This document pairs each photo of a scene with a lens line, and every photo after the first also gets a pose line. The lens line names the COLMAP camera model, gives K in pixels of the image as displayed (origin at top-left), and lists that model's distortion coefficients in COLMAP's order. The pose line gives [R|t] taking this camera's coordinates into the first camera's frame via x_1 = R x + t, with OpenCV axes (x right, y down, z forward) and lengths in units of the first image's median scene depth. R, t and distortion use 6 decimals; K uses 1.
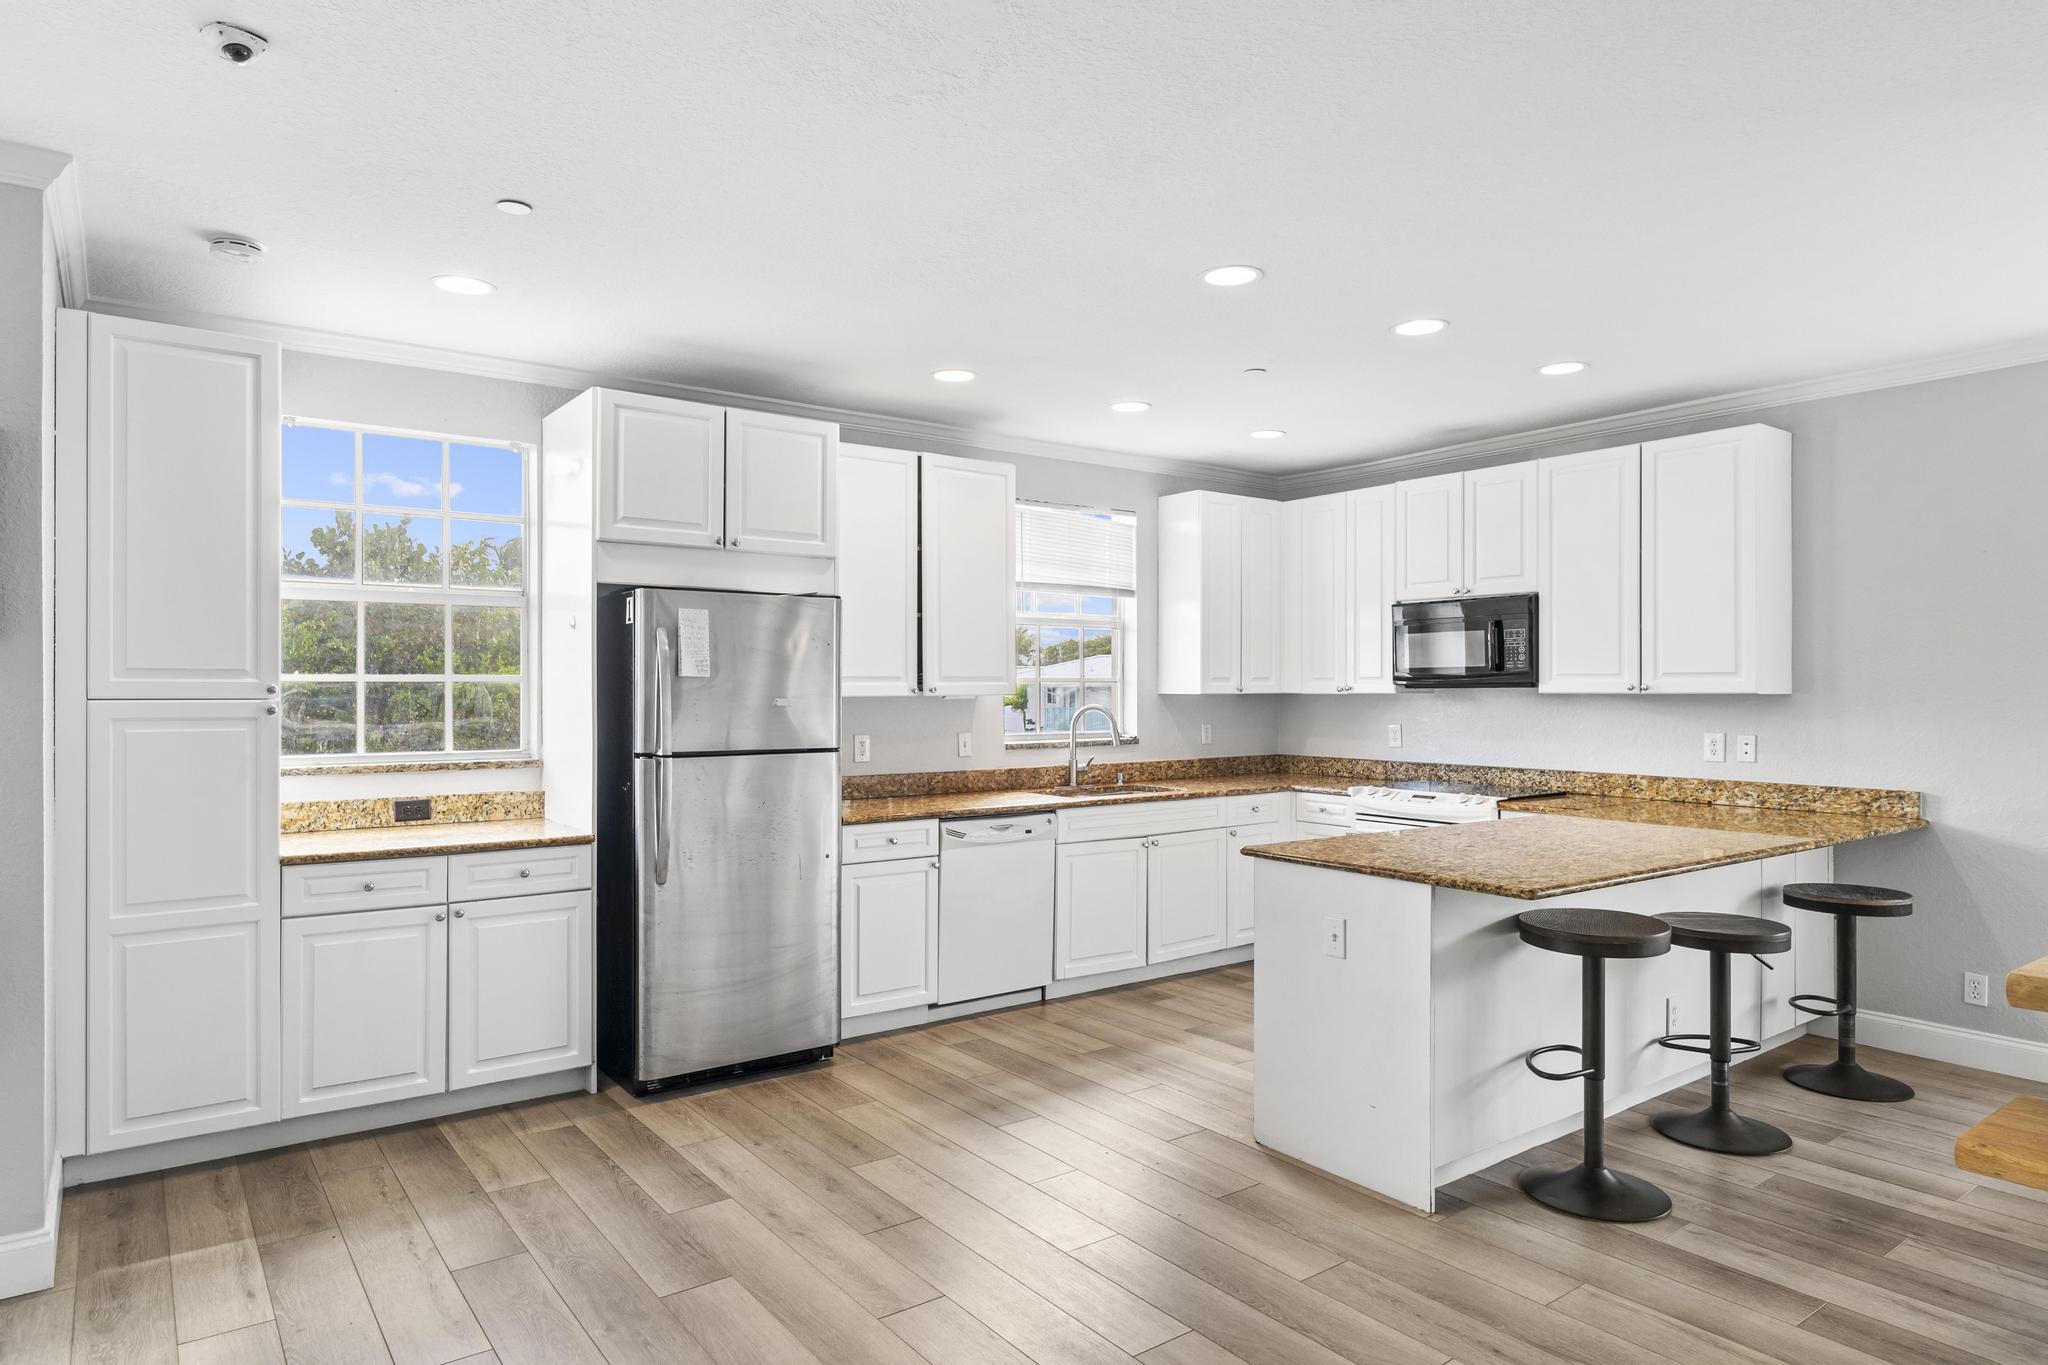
lens RADIAL K [[1207.4, 0, 1025.7], [0, 1207.4, 684.5], [0, 0, 1]] dist [-0.001222, 0.000652]
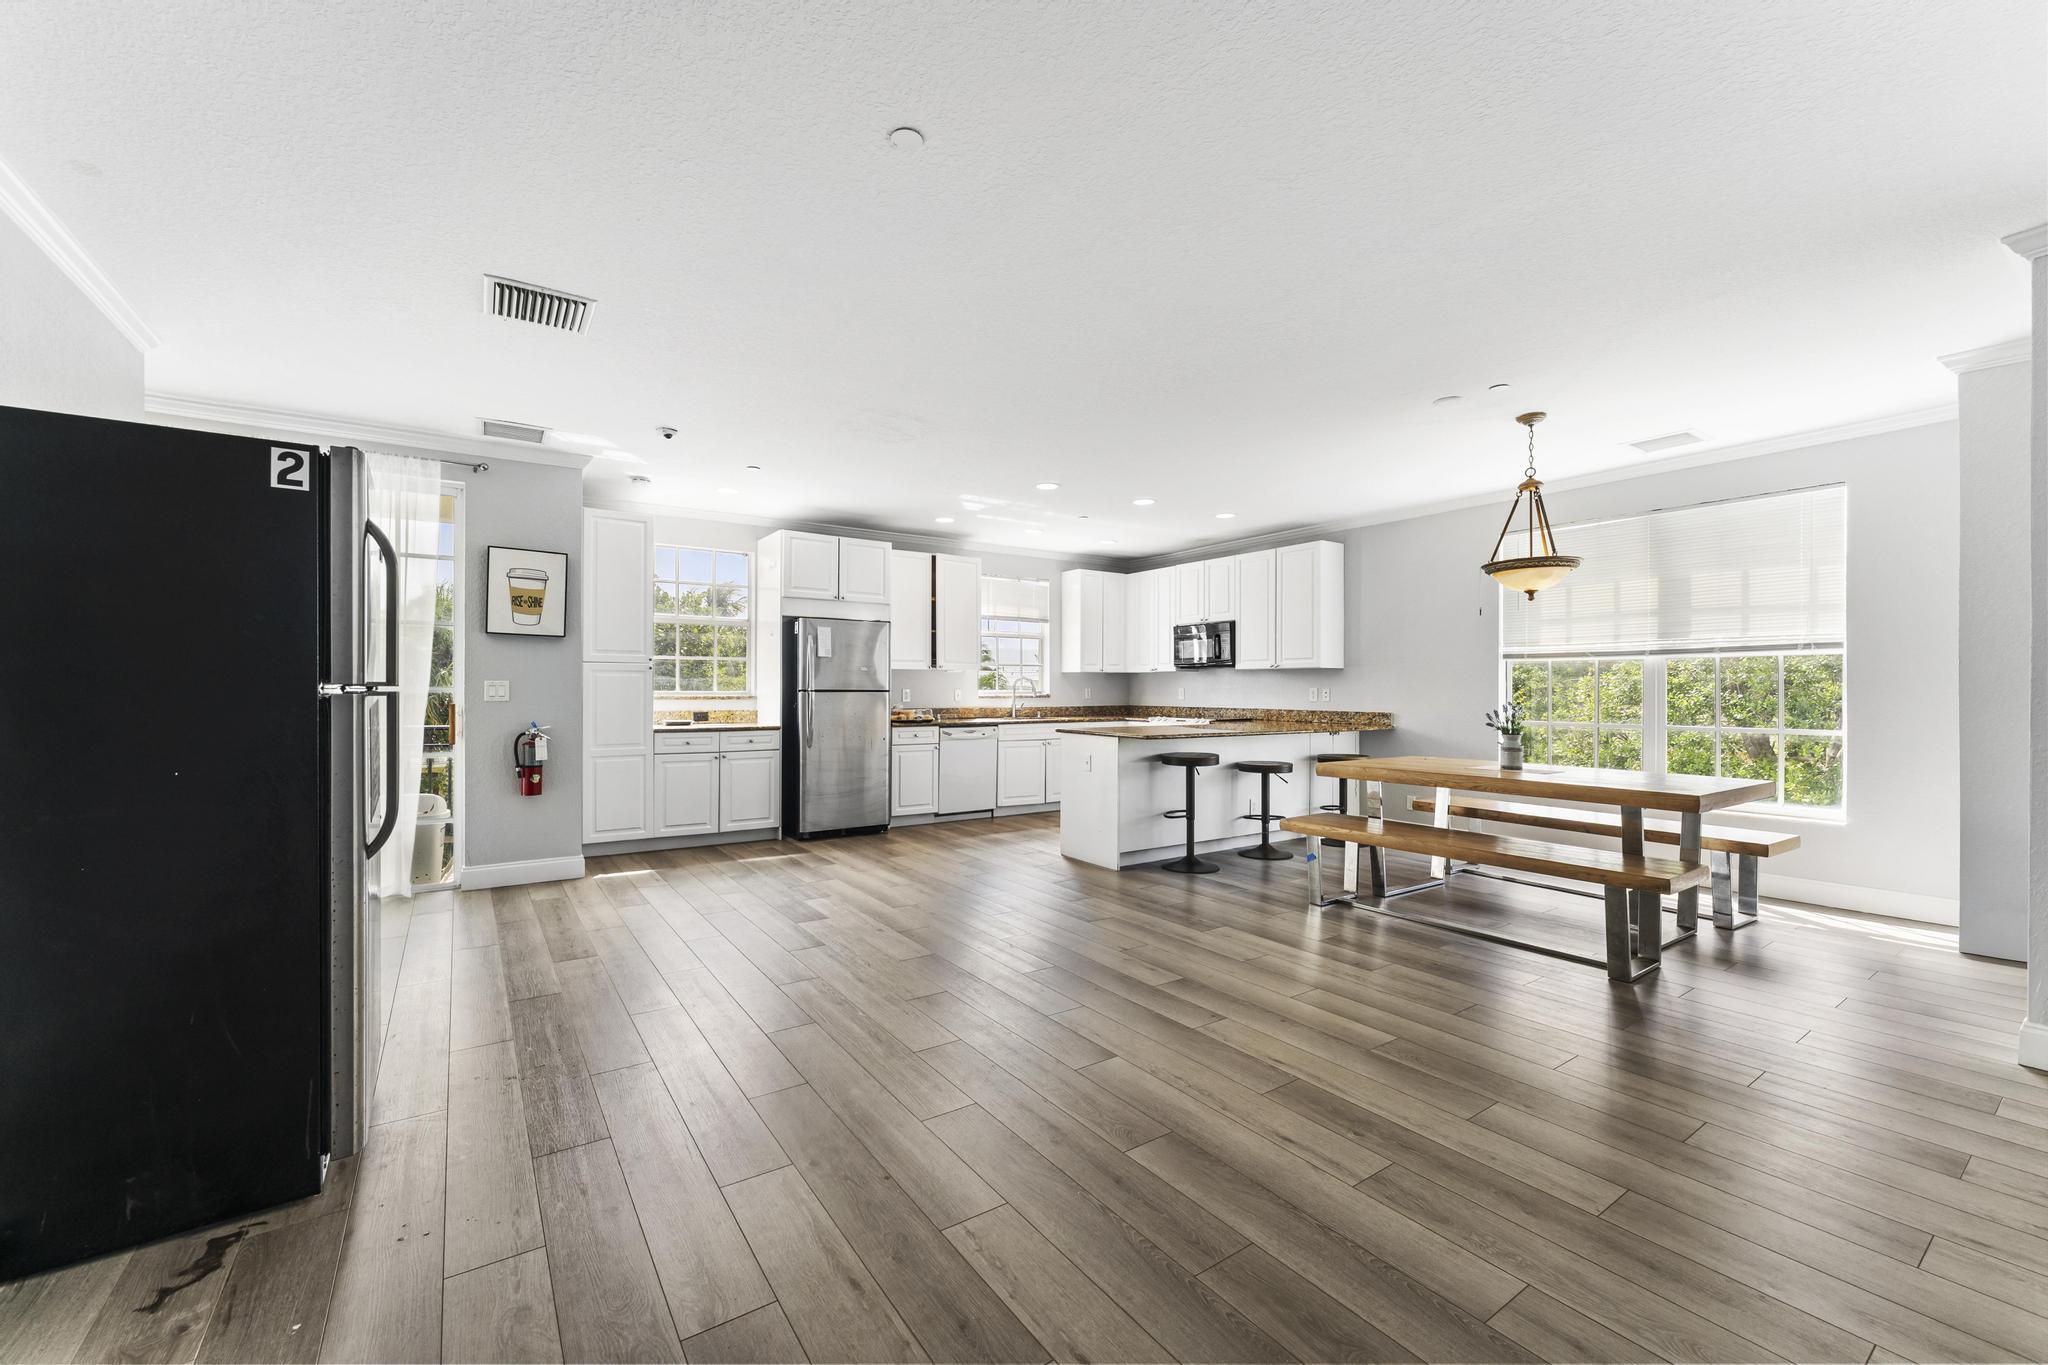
lens RADIAL K [[824.4, 0, 1029.0], [0, 824.4, 684.4], [0, 0, 1]] dist [-0.004194, -0.000372]
pose [[0.999275, 0.002576, -0.037977, 0.161086], [-0.002671, 0.999993, -0.002457, 0.046043], [0.037970, 0.002557, 0.999276, -0.509426]]
